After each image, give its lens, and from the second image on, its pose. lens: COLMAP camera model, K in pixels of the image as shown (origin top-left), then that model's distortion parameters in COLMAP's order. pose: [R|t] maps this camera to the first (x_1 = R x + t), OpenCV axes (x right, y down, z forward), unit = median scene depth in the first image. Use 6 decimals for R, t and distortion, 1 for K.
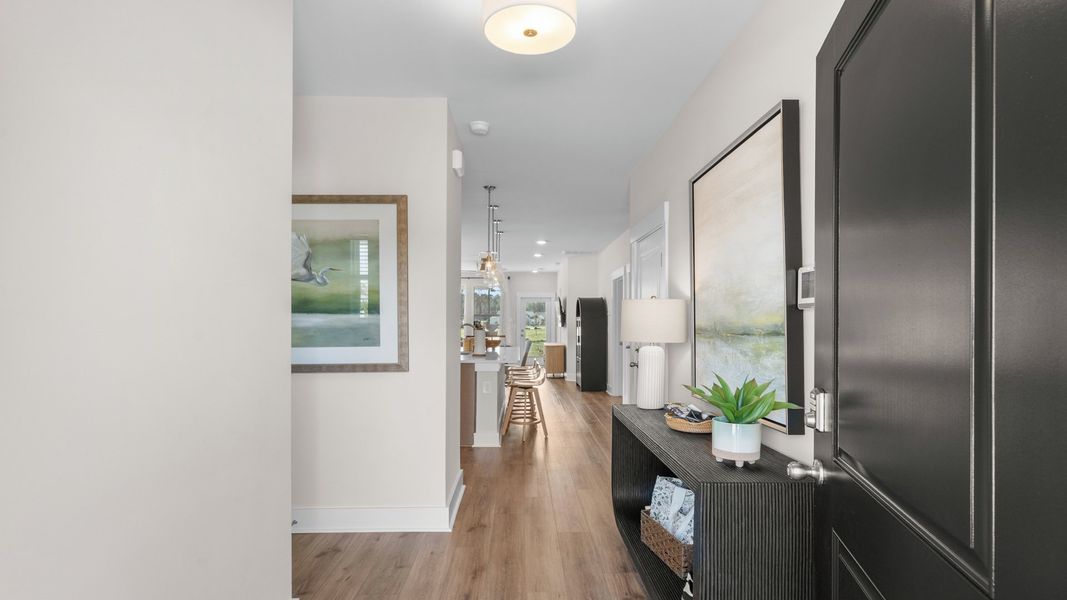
lens RADIAL K [[536.6, 0, 539.2], [0, 536.6, 306.5], [0, 0, 1]] dist [0.003429, 0.001294]
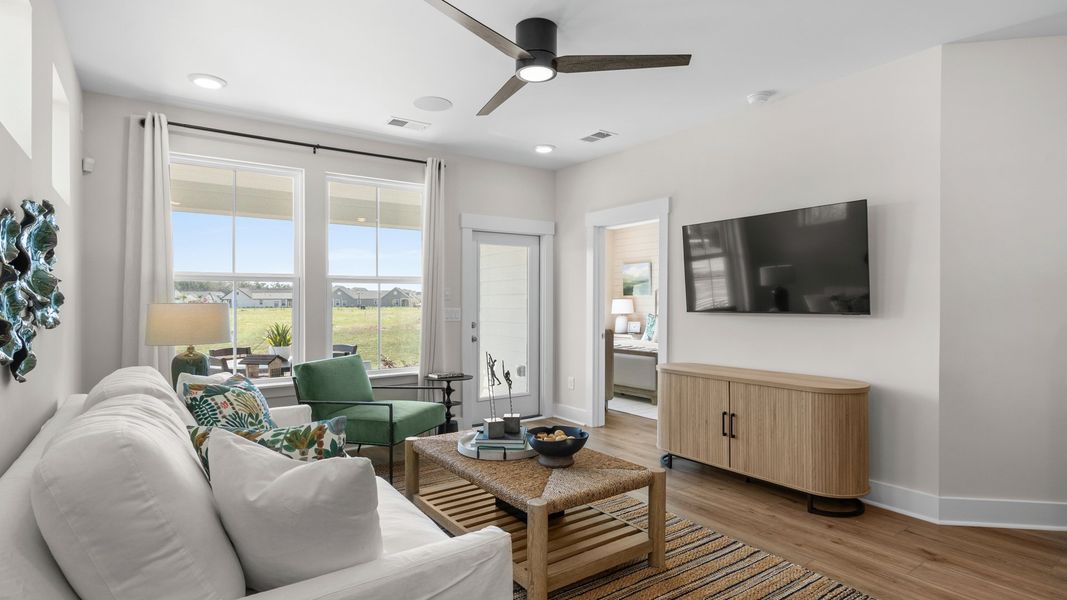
lens RADIAL K [[545.6, 0, 533.5], [0, 545.6, 300.0], [0, 0, 1]] dist [0.003328, 0.000975]
pose [[0.841132, 0.002789, 0.540823, -0.191414], [-0.014536, 0.999742, 0.017452, 0.021991], [-0.540635, -0.022541, 0.840955, 0.682416]]
